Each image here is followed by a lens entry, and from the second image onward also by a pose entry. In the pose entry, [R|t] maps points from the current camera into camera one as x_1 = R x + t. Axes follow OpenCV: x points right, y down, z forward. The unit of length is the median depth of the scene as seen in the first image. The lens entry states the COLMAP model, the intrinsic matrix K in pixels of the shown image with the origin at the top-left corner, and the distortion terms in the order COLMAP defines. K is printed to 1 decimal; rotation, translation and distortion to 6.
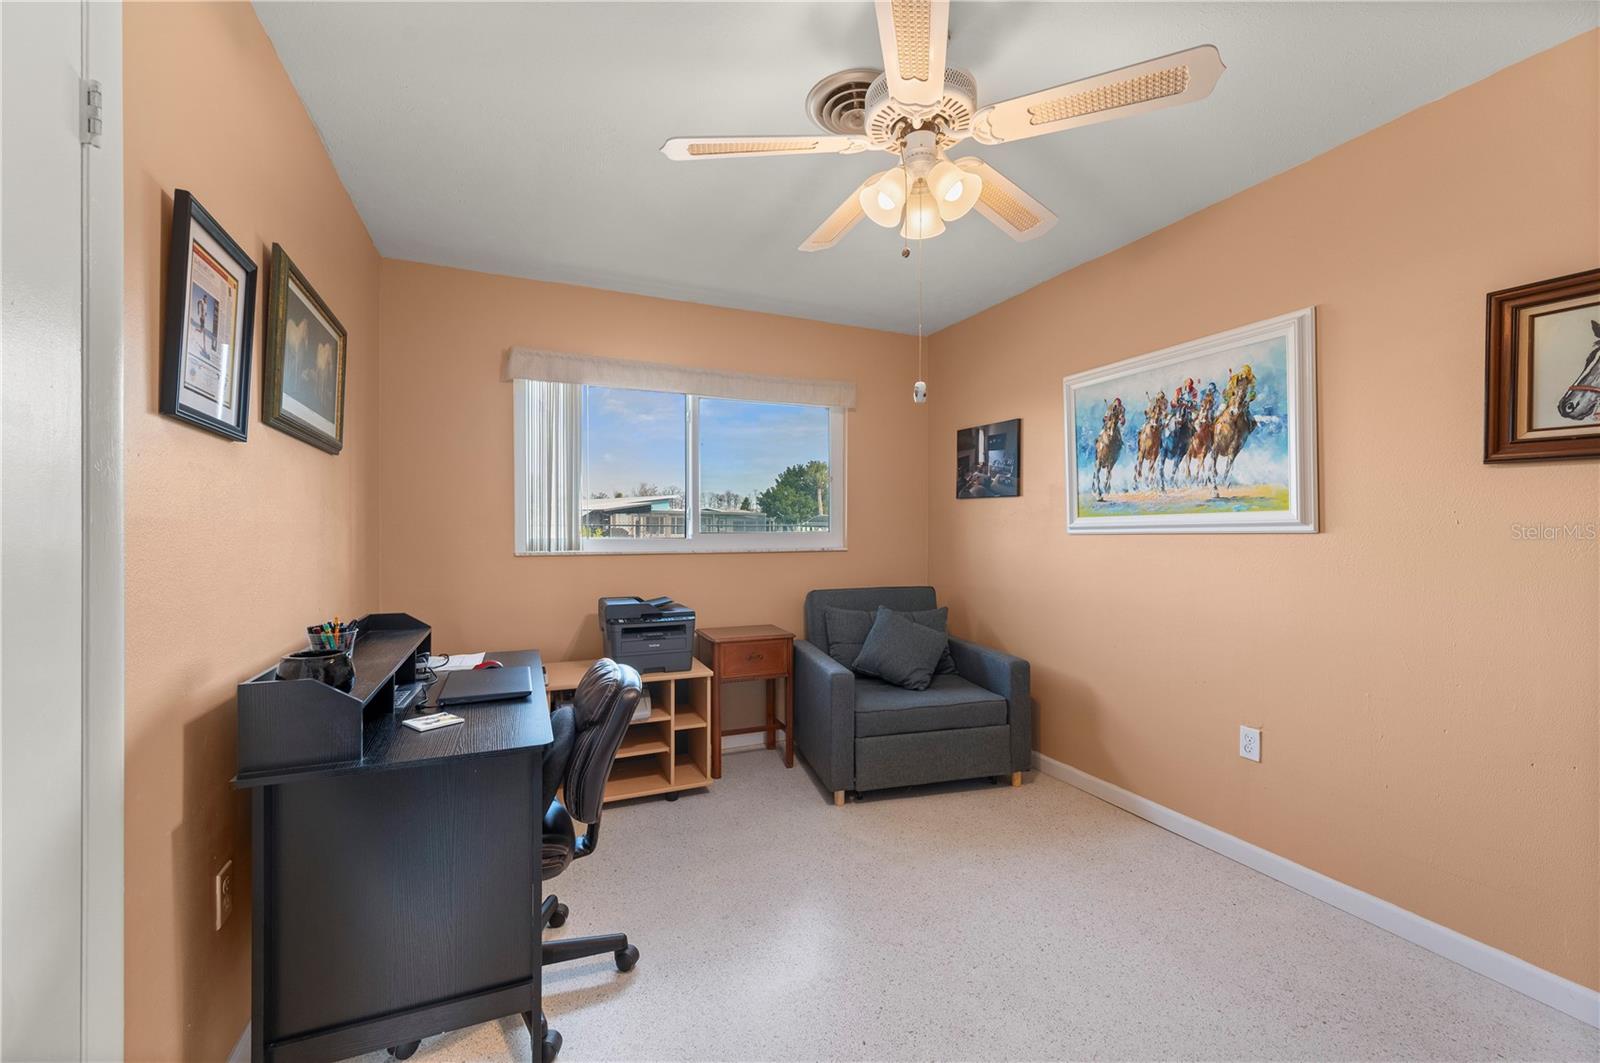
lens RADIAL K [[649.5, 0, 800.0], [0, 649.5, 531.5], [0, 0, 1]] dist [-0.000248, -0.000023]
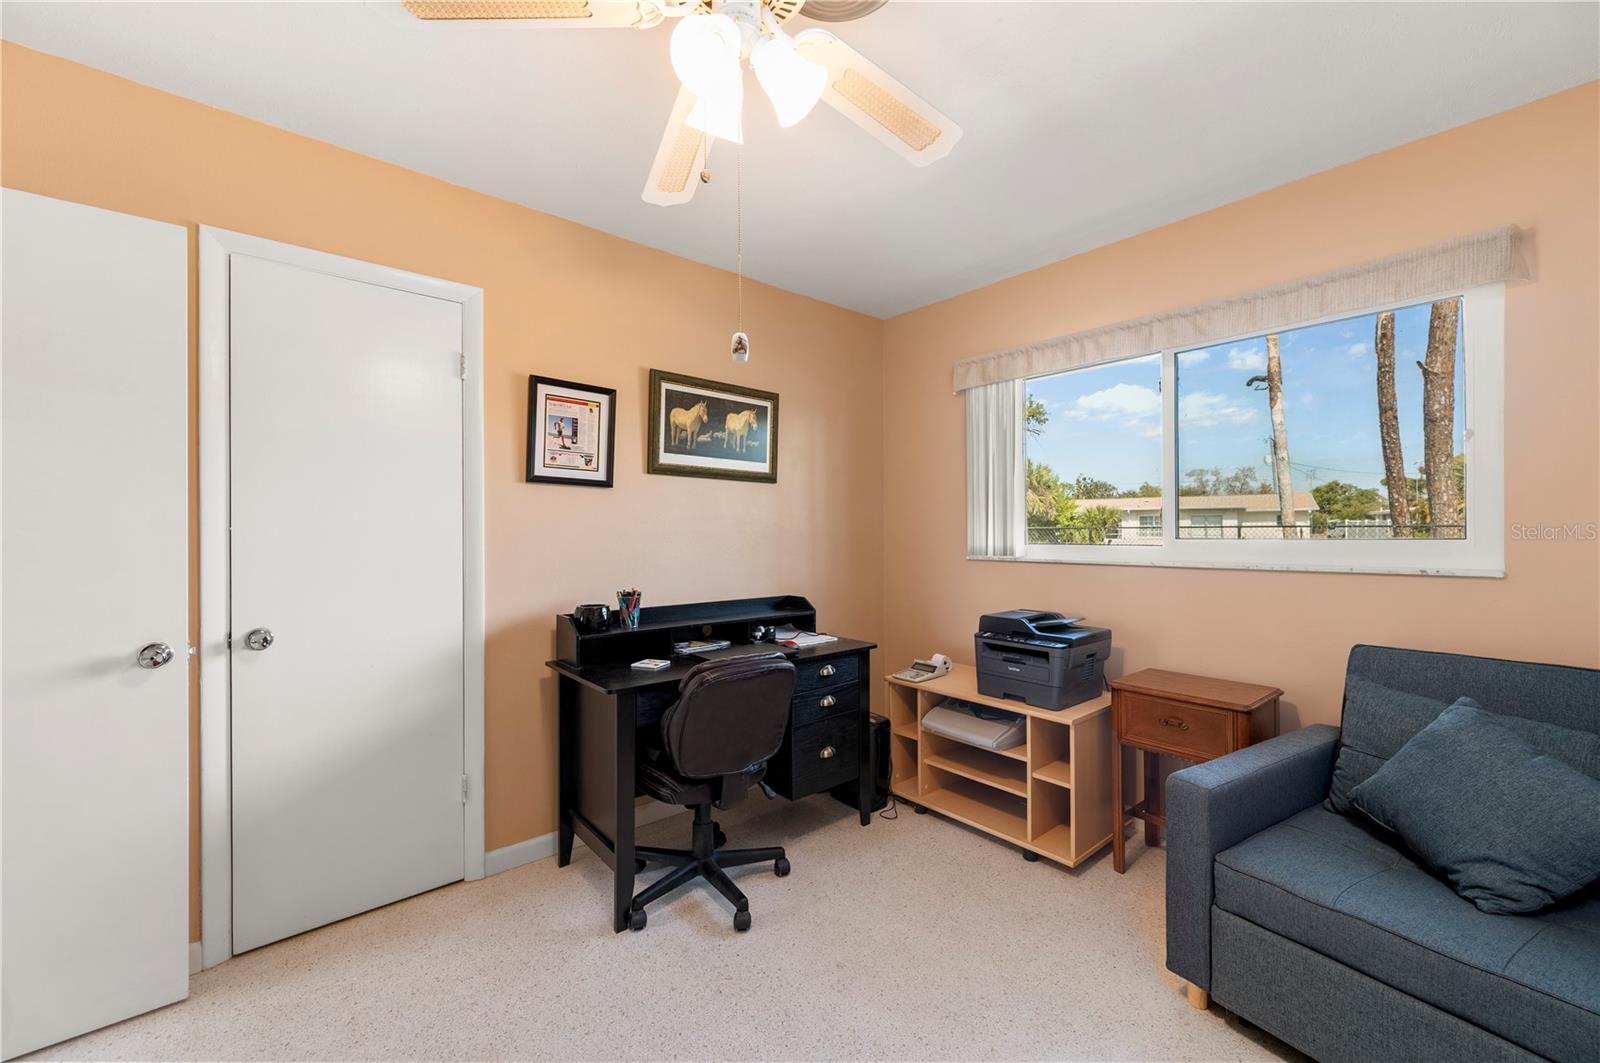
lens RADIAL K [[631.8, 0, 802.3], [0, 631.8, 534.7], [0, 0, 1]] dist [0.000238, -0.000058]
pose [[0.294469, 0.002732, -0.955657, 0.493657], [-0.001814, 0.999996, 0.002299, -0.004707], [0.955659, 0.001056, 0.294473, 0.481449]]
